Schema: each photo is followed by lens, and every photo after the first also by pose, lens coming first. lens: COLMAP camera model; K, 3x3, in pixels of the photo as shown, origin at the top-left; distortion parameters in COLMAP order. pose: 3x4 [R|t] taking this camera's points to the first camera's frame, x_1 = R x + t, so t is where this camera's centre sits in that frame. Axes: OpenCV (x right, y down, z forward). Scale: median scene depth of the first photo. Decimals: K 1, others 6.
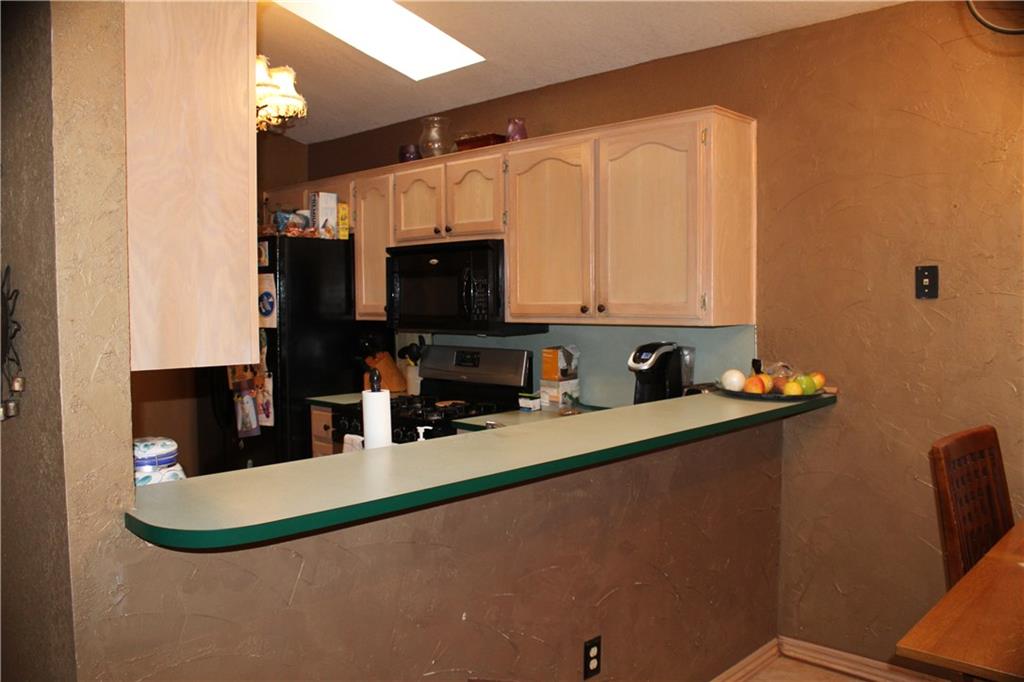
lens RADIAL K [[856.4, 0, 512.0], [0, 856.4, 341.0], [0, 0, 1]] dist [-0.103512, 0.006545]
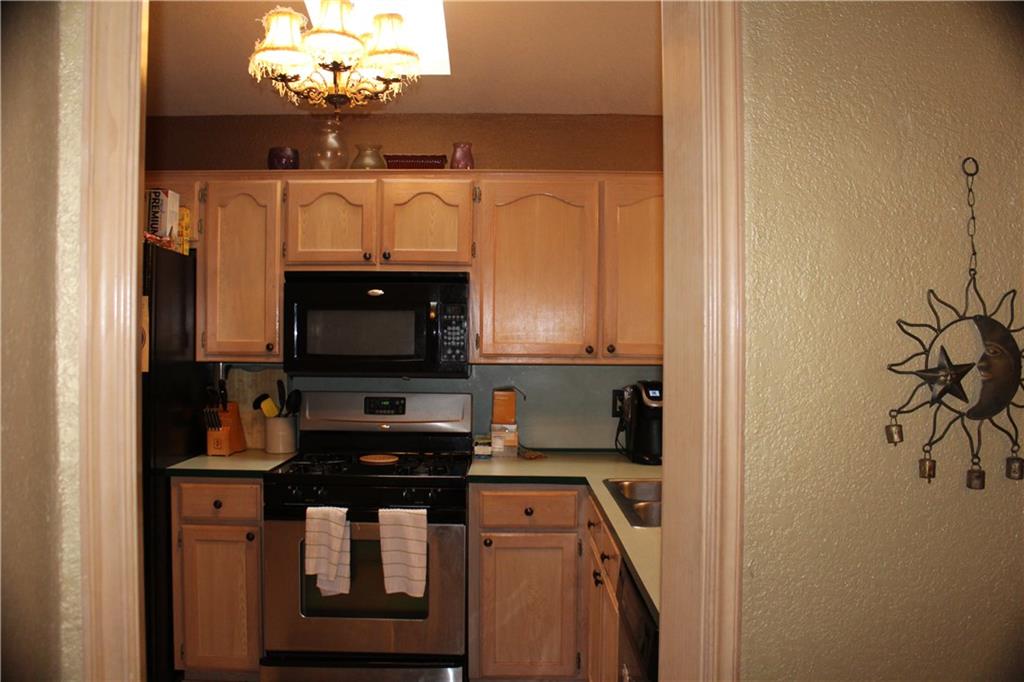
lens RADIAL K [[856.4, 0, 512.0], [0, 856.4, 341.0], [0, 0, 1]] dist [-0.103512, 0.006545]
pose [[0.714919, 0.012643, 0.699093, -0.582129], [0.018995, 0.999116, -0.037494, -0.009869], [-0.698950, 0.040085, 0.714047, 0.295876]]
